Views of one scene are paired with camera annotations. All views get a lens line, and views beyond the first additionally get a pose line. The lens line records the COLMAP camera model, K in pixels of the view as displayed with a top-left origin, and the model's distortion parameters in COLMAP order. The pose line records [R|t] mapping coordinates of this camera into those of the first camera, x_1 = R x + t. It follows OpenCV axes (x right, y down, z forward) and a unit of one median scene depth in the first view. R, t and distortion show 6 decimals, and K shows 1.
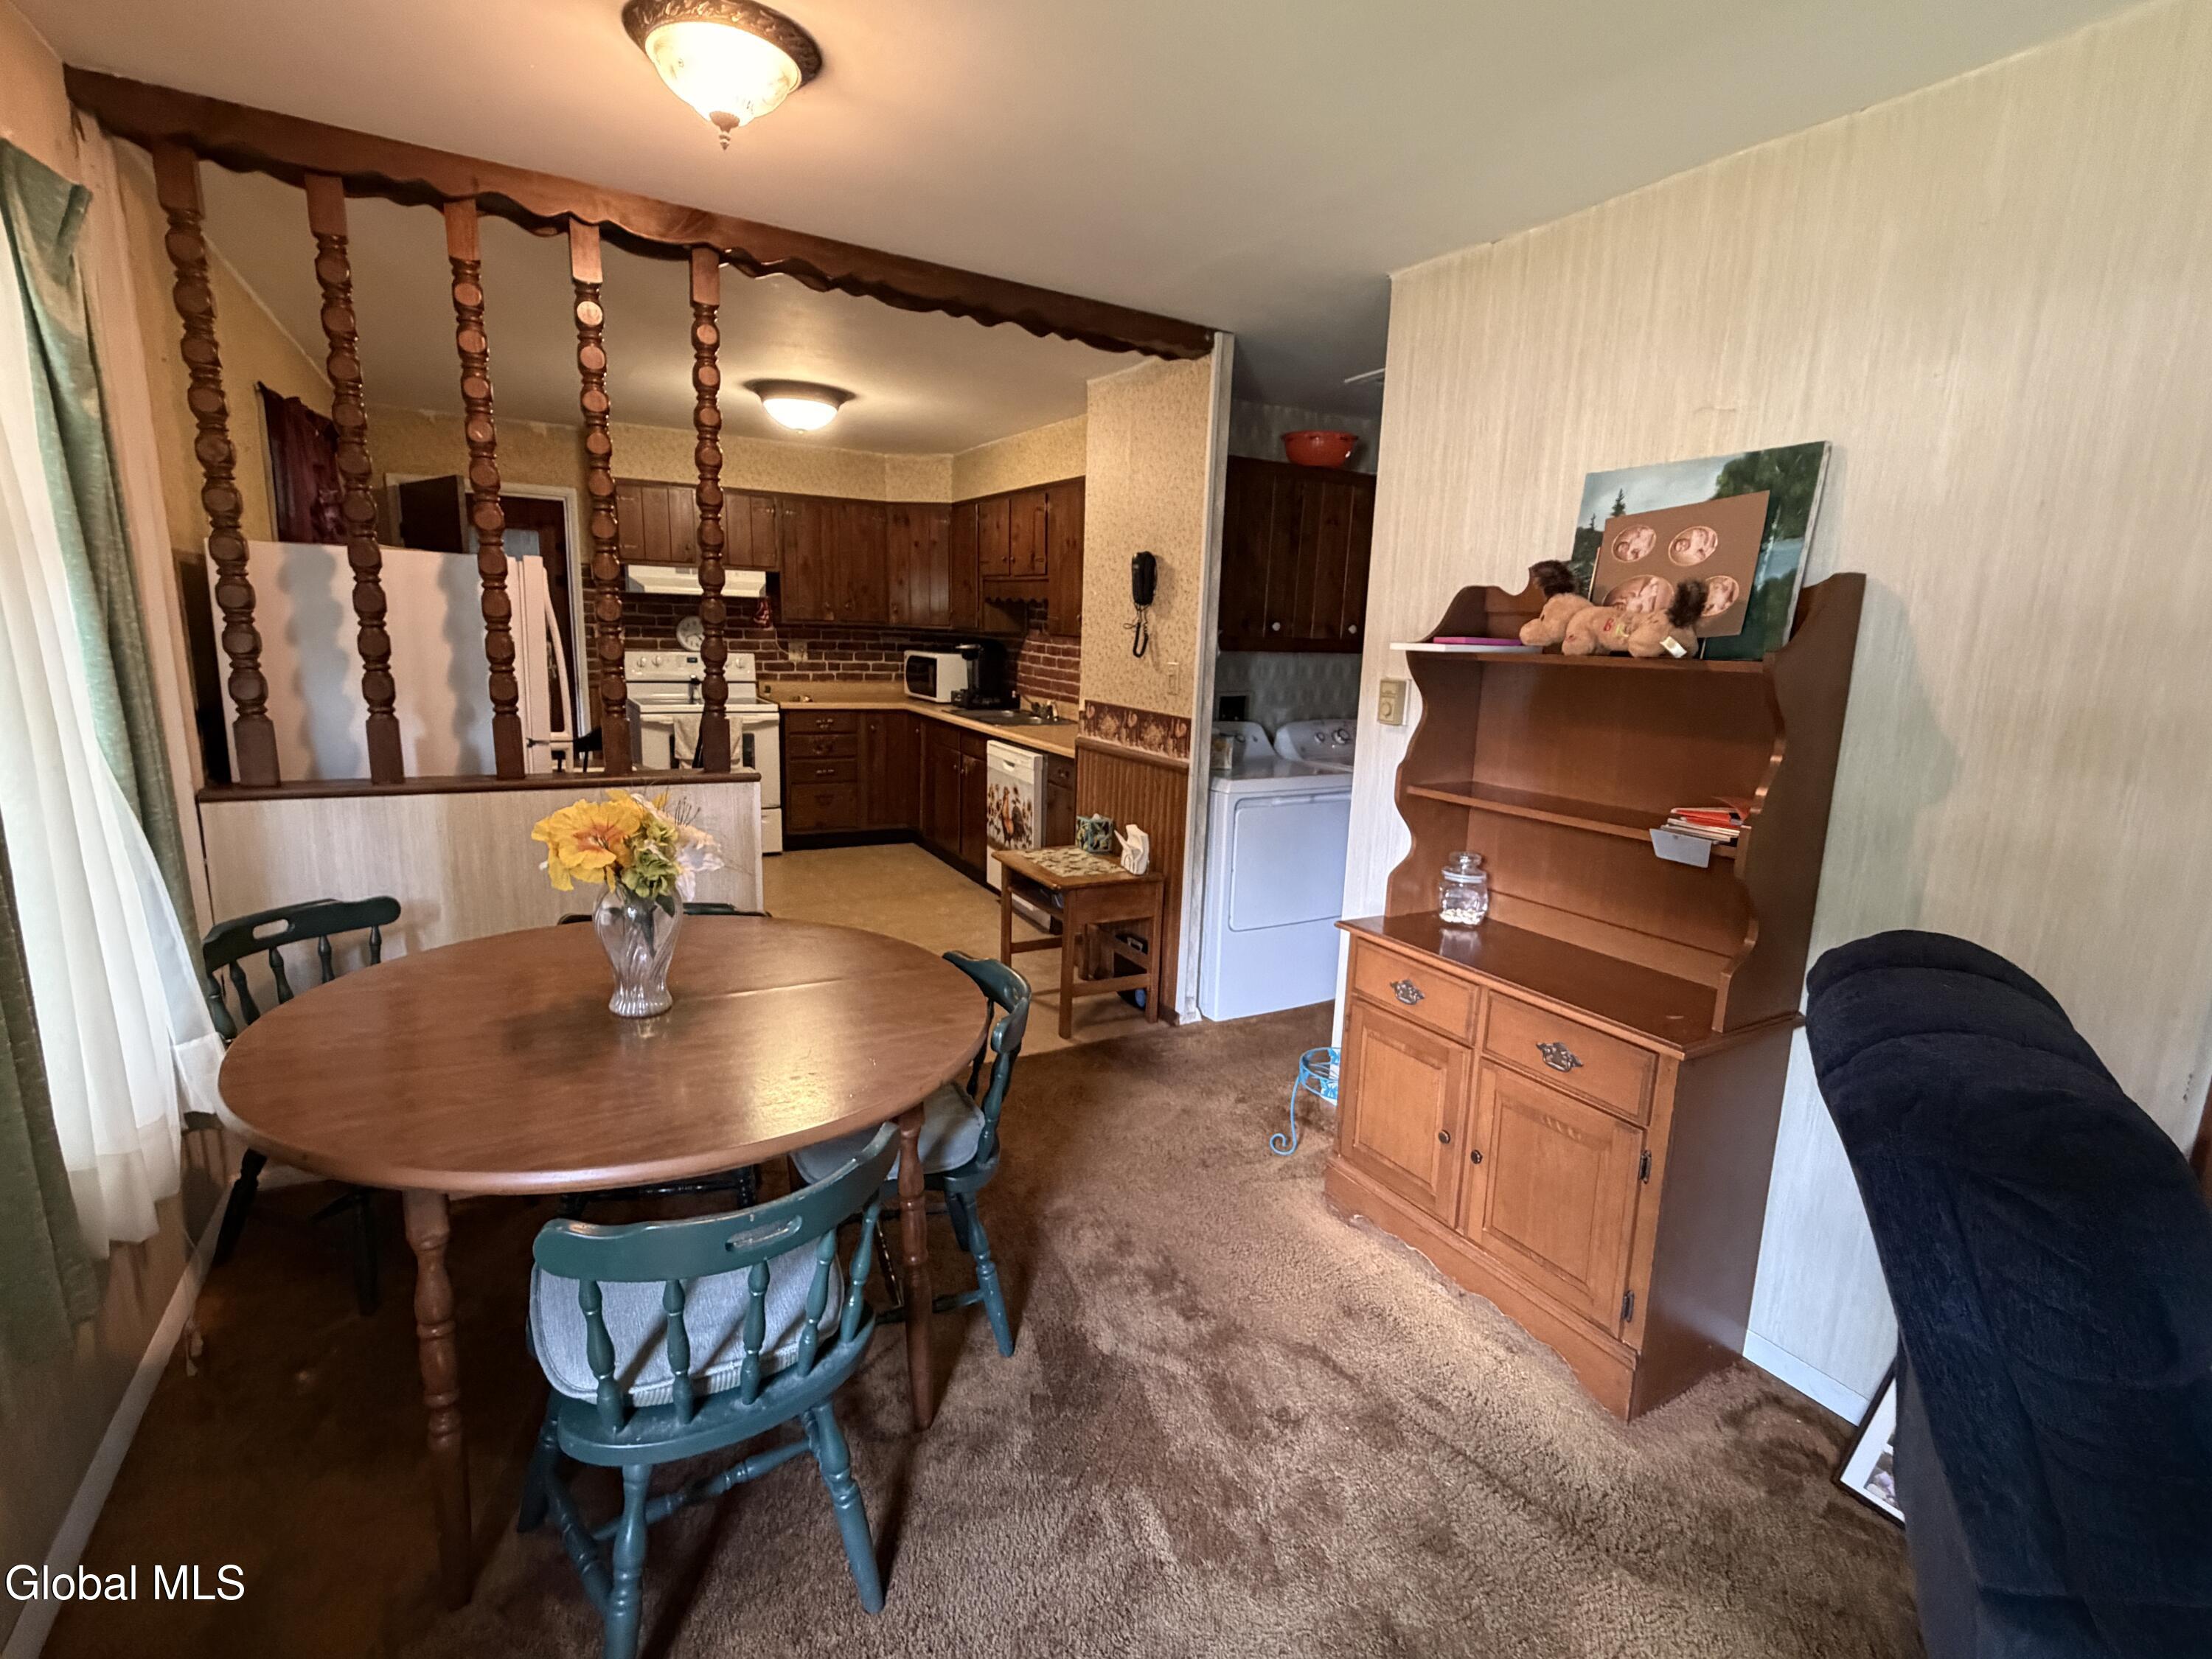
lens RADIAL K [[1025.0, 0, 1106.0], [0, 1025.0, 829.5], [0, 0, 1]] dist [-0.000406, 0.000081]
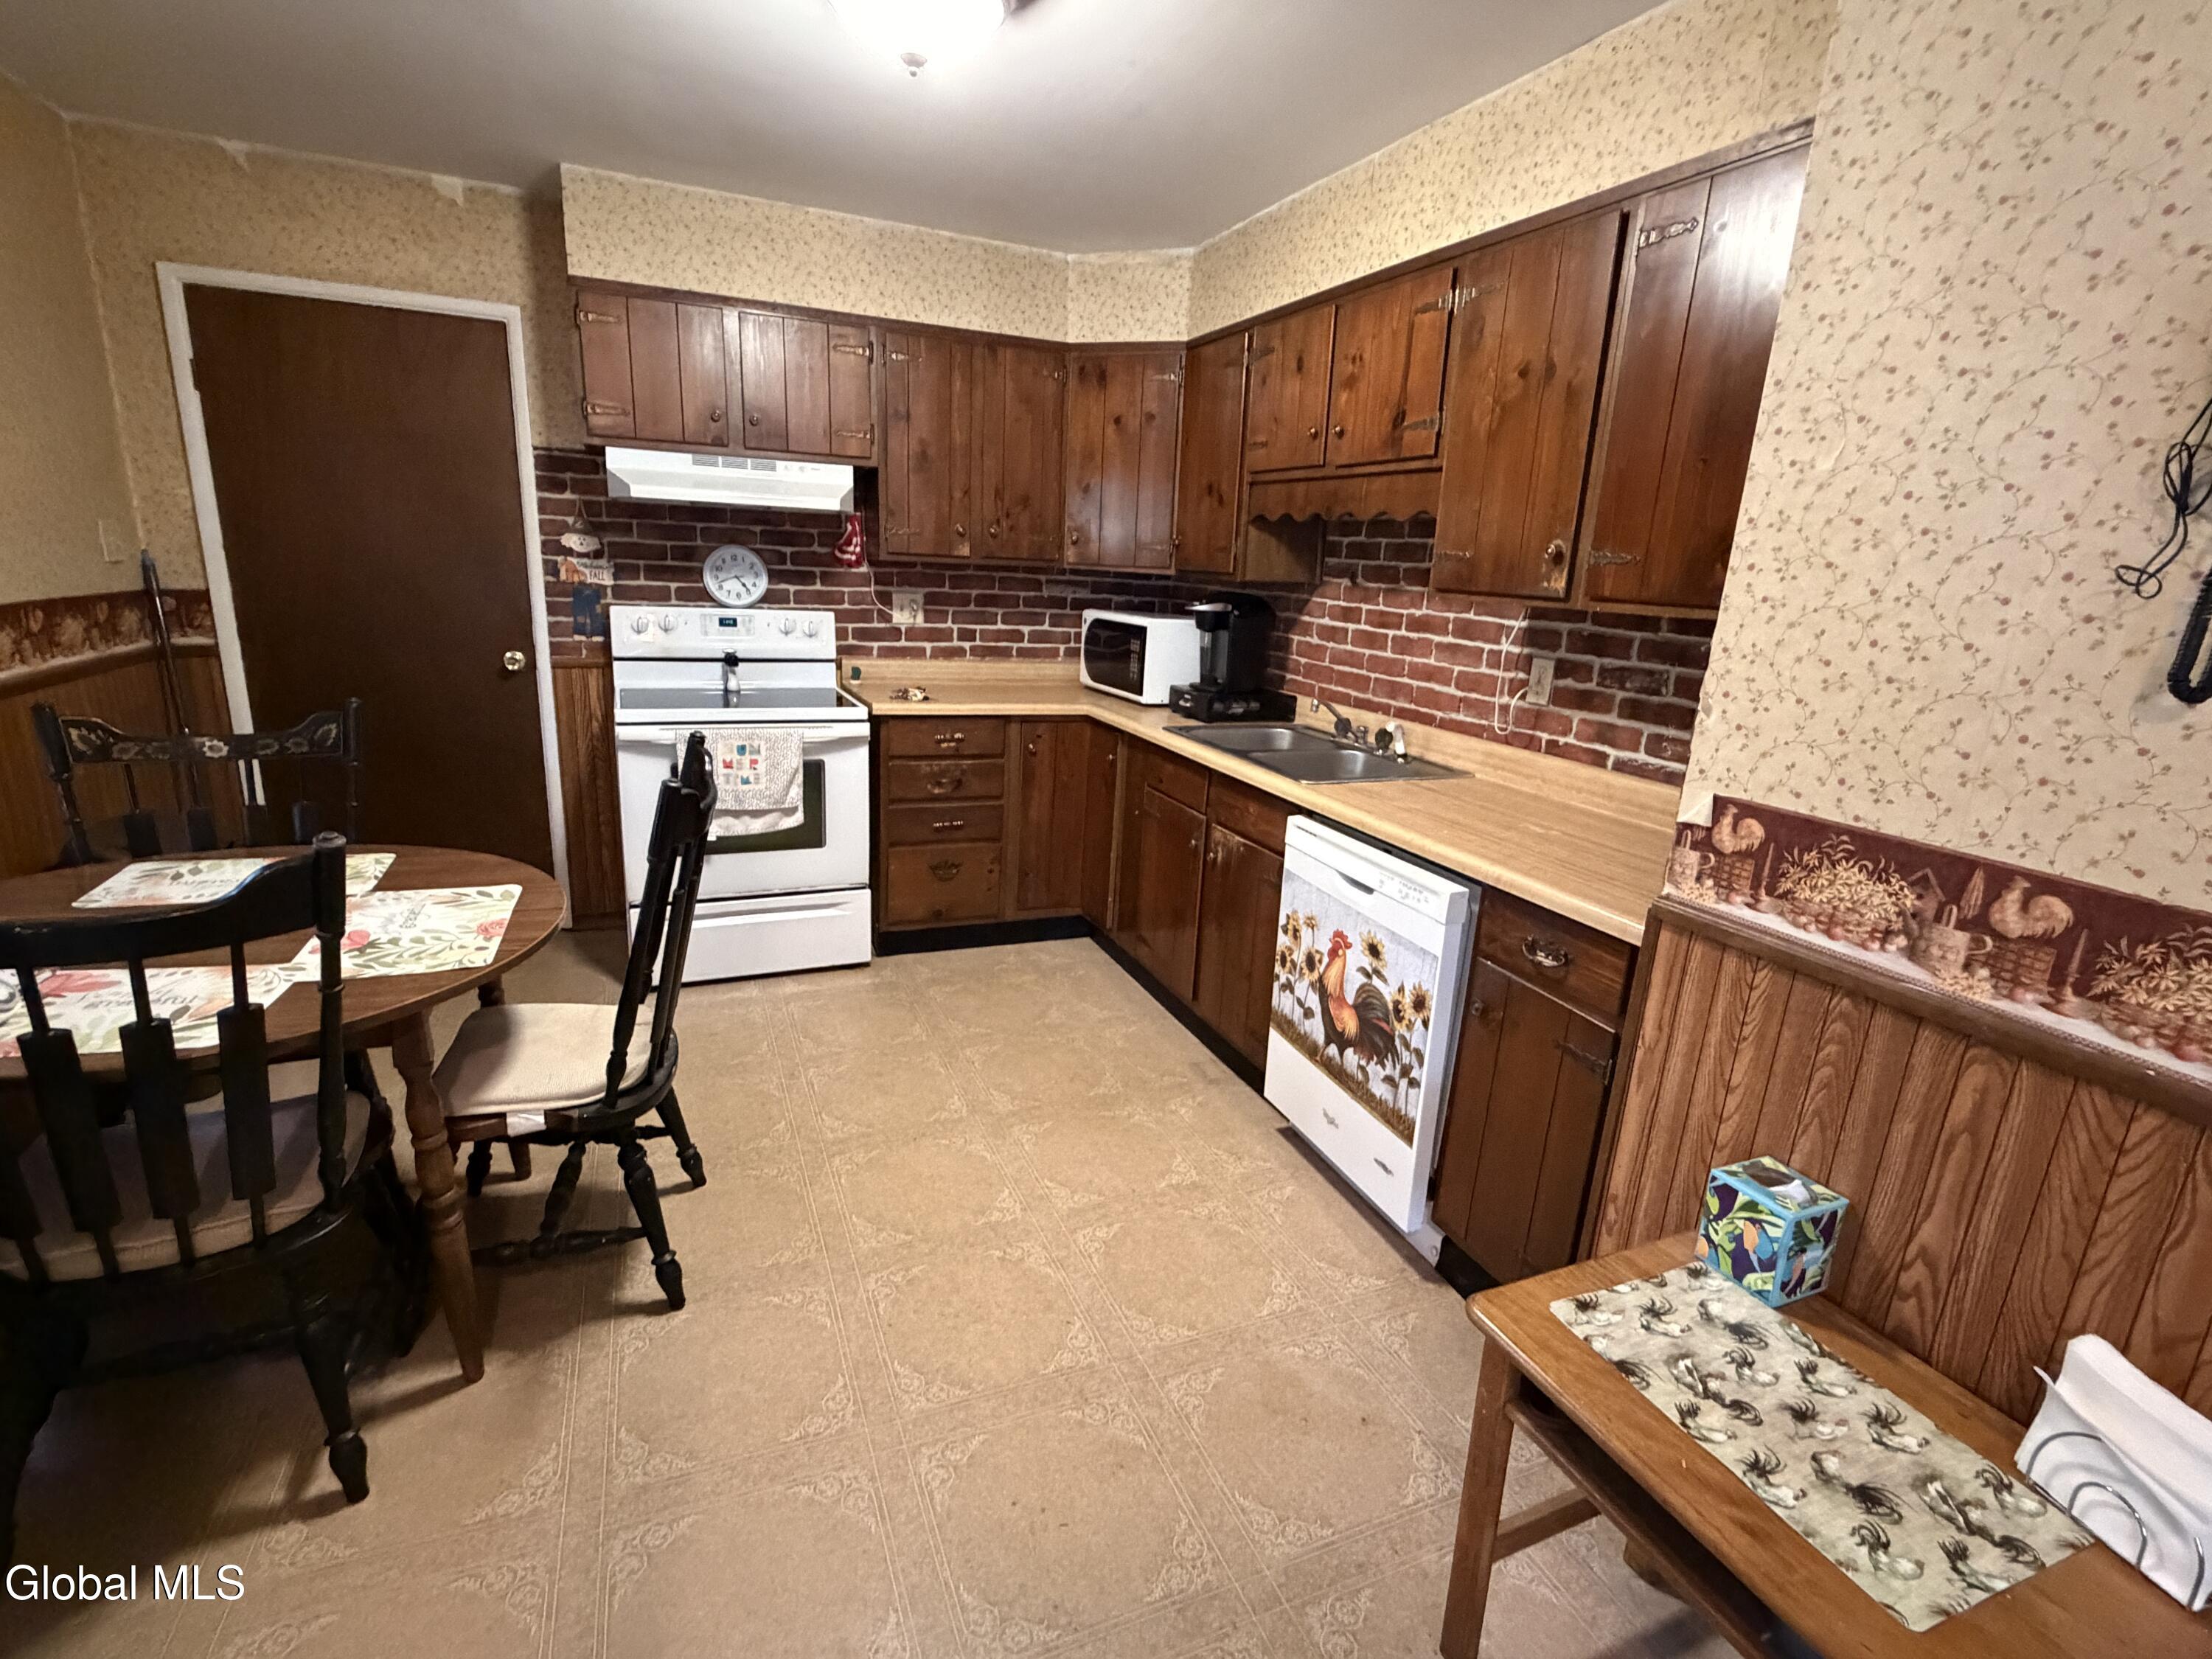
lens RADIAL K [[1025.0, 0, 1106.0], [0, 1025.0, 829.5], [0, 0, 1]] dist [-0.000406, 0.000081]
pose [[0.993334, 0.041079, -0.107707, -0.125589], [-0.035566, 0.997981, 0.052624, -0.086776], [0.109651, -0.048442, 0.992789, 0.445675]]
